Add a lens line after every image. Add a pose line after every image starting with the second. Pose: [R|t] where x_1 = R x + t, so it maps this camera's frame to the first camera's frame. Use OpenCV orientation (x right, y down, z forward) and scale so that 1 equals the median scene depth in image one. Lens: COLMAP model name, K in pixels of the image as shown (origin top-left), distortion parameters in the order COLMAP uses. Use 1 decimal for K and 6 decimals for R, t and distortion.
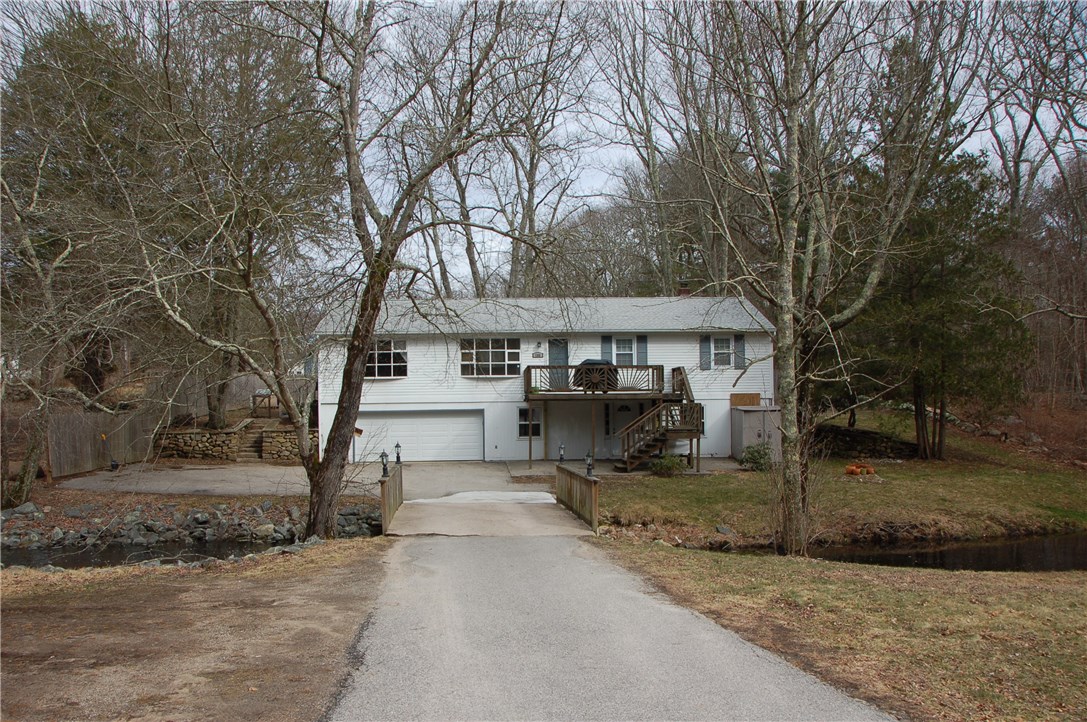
lens RADIAL K [[874.5, 0, 542.0], [0, 874.5, 381.7], [0, 0, 1]] dist [-0.086731, 0.009455]
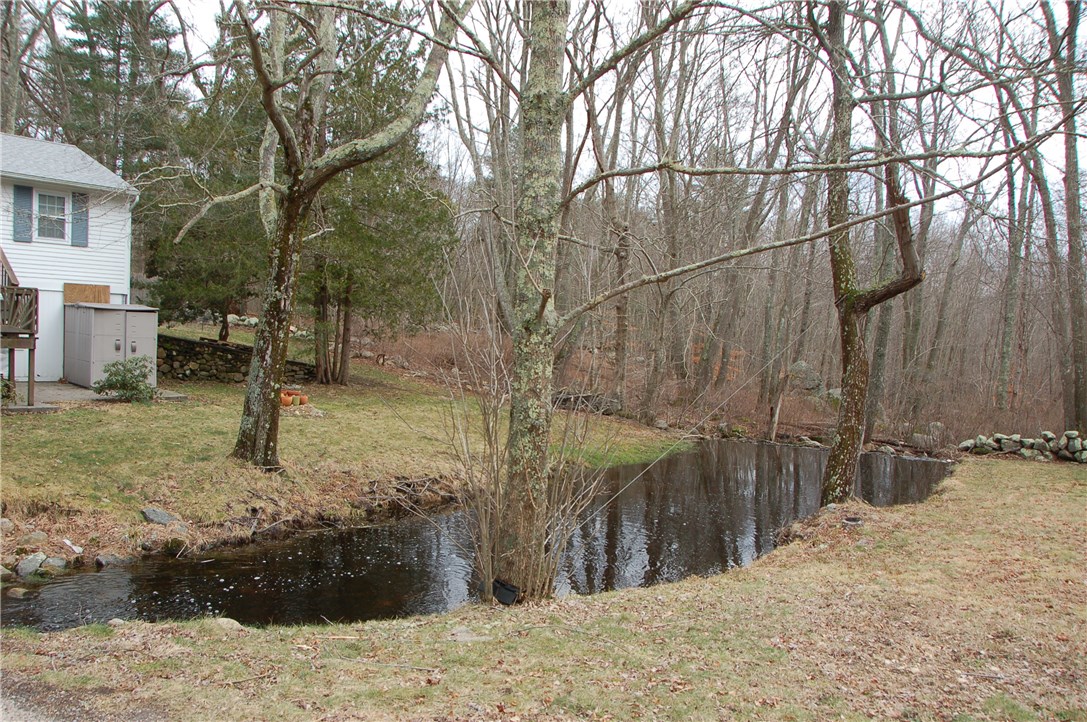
lens RADIAL K [[874.5, 0, 542.0], [0, 874.5, 381.7], [0, 0, 1]] dist [-0.086731, 0.009455]
pose [[0.672663, -0.003216, 0.739942, -0.011161], [-0.058357, 0.996645, 0.057382, 0.031898], [-0.737644, -0.081780, 0.670219, 0.332067]]
